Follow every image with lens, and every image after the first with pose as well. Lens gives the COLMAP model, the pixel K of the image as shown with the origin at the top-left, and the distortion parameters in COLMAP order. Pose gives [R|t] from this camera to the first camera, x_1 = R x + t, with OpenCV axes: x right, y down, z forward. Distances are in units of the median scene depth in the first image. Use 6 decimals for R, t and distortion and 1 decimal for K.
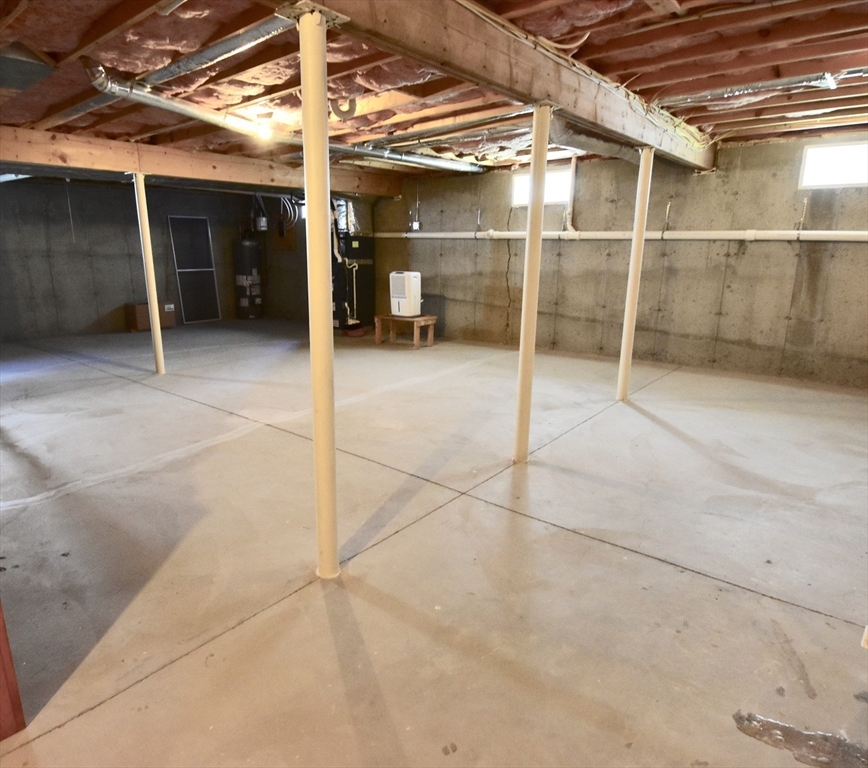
lens RADIAL K [[552.2, 0, 431.8], [0, 552.2, 382.5], [0, 0, 1]] dist [0.002403, -0.005412]
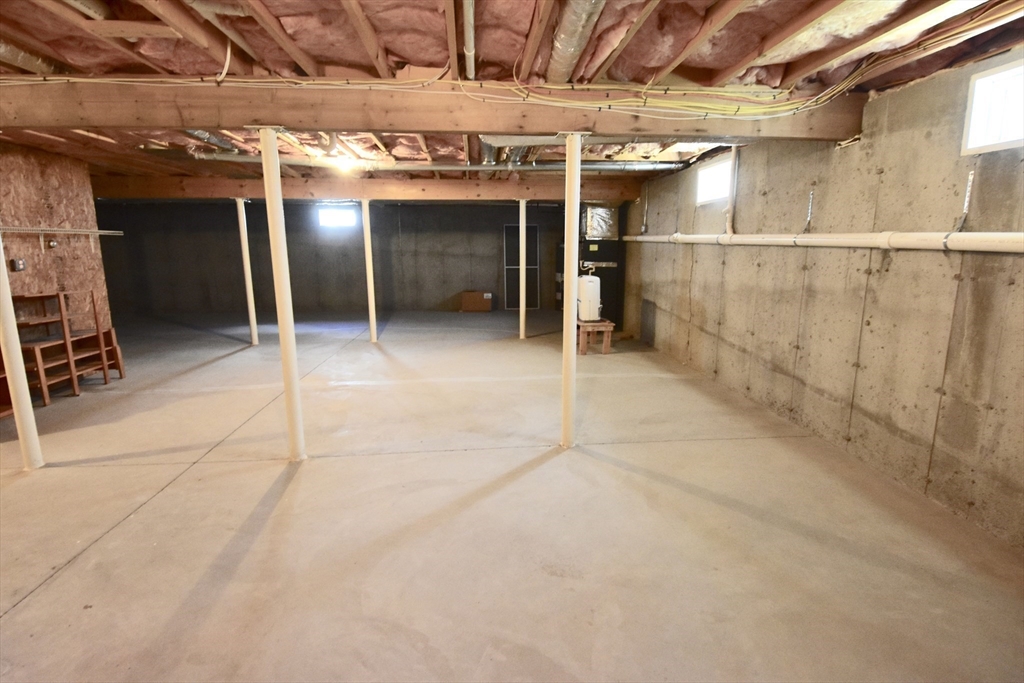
lens RADIAL K [[511.8, 0, 515.7], [0, 511.8, 342.9], [0, 0, 1]] dist [-0.007490, -0.002254]
pose [[0.710664, 0.133059, -0.690834, 0.662190], [-0.168547, 0.985556, 0.016439, -0.097400], [0.683044, 0.104756, 0.722826, 0.336436]]
